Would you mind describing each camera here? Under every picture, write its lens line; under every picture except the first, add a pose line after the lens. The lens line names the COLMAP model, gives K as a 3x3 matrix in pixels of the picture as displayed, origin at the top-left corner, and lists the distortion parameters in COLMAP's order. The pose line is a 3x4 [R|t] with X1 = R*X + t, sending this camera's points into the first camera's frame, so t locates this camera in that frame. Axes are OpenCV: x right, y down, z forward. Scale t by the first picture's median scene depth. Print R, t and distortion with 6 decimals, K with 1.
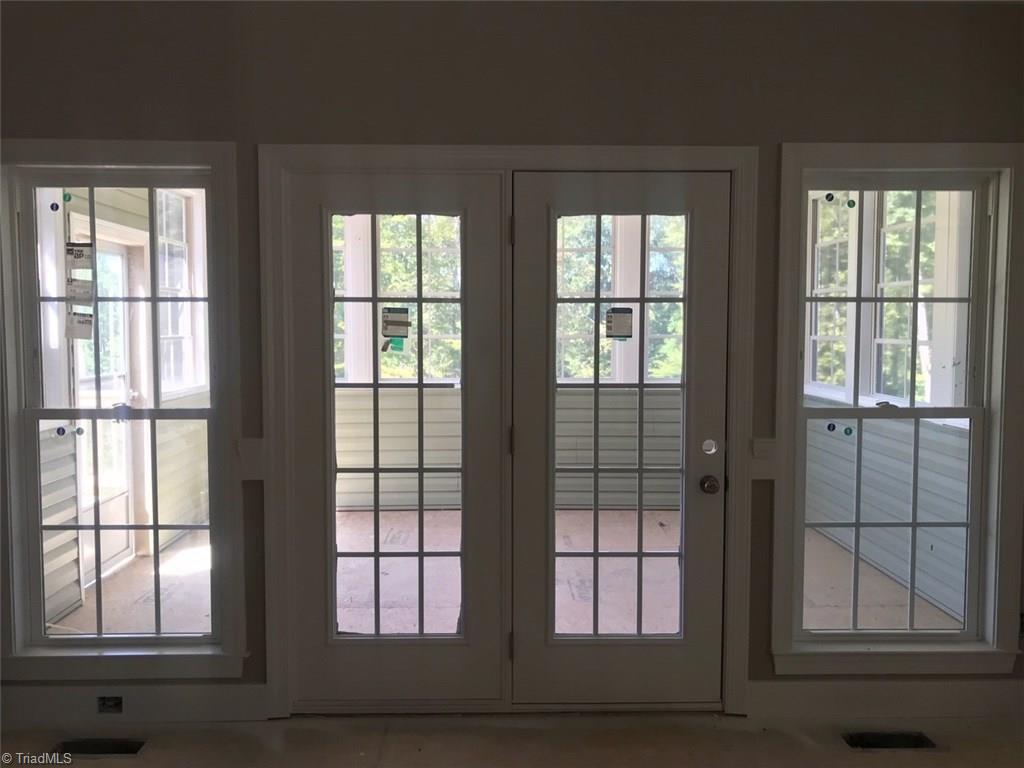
lens RADIAL K [[858.4, 0, 511.2], [0, 858.4, 375.6], [0, 0, 1]] dist [0.033922, -0.019458]
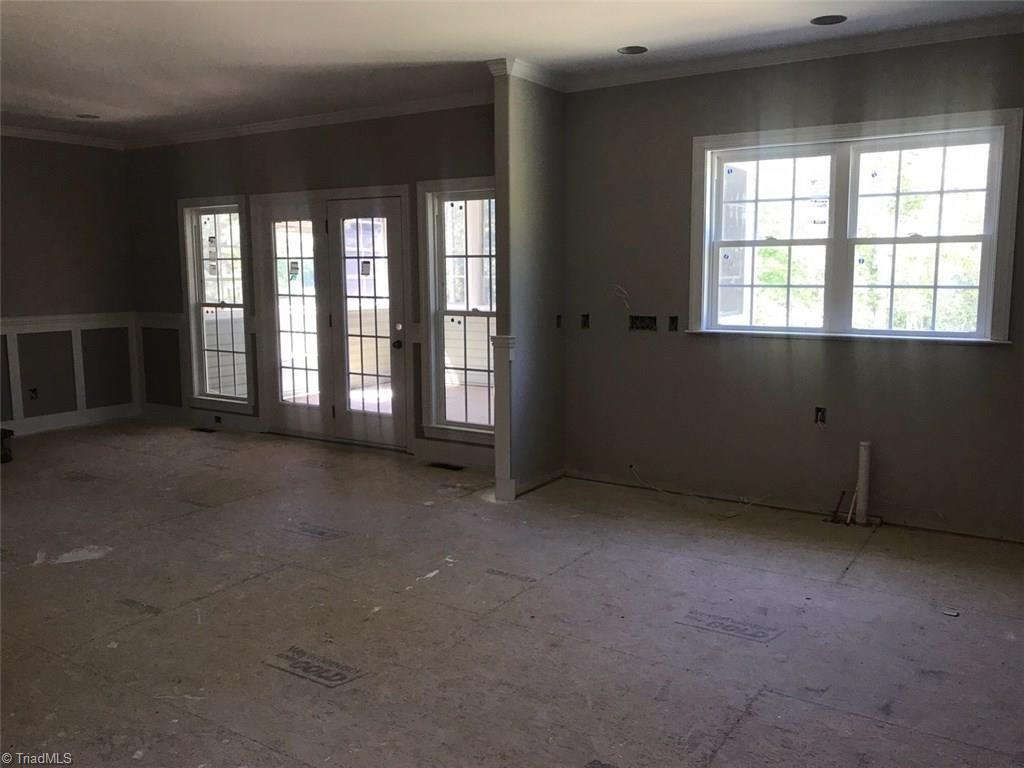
lens RADIAL K [[858.4, 0, 507.5], [0, 858.4, 378.8], [0, 0, 1]] dist [0.033922, -0.019458]
pose [[0.825244, 0.068661, -0.560588, 1.660373], [-0.036003, 0.996959, 0.069108, 0.055281], [0.563628, -0.036848, 0.825206, -0.607274]]
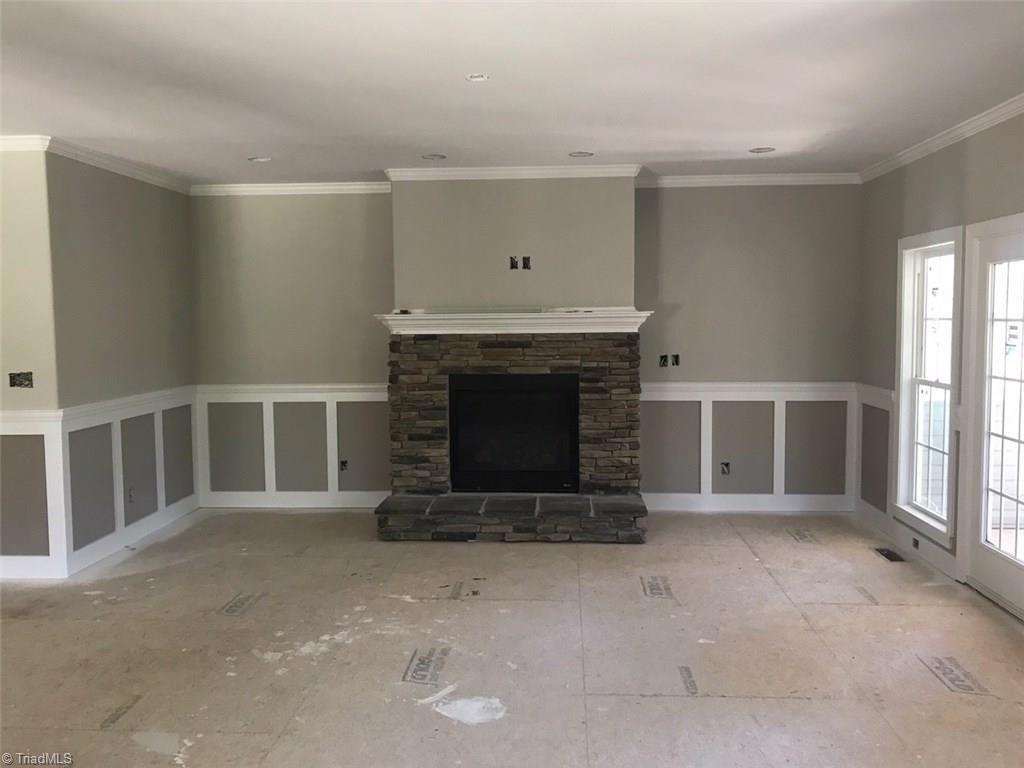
lens RADIAL K [[858.4, 0, 510.9], [0, 858.4, 380.2], [0, 0, 1]] dist [0.033922, -0.019458]
pose [[-0.068267, 0.074304, -0.994896, 1.371944], [-0.066492, 0.994667, 0.078849, -0.045584], [0.995449, 0.071536, -0.062963, 0.252953]]
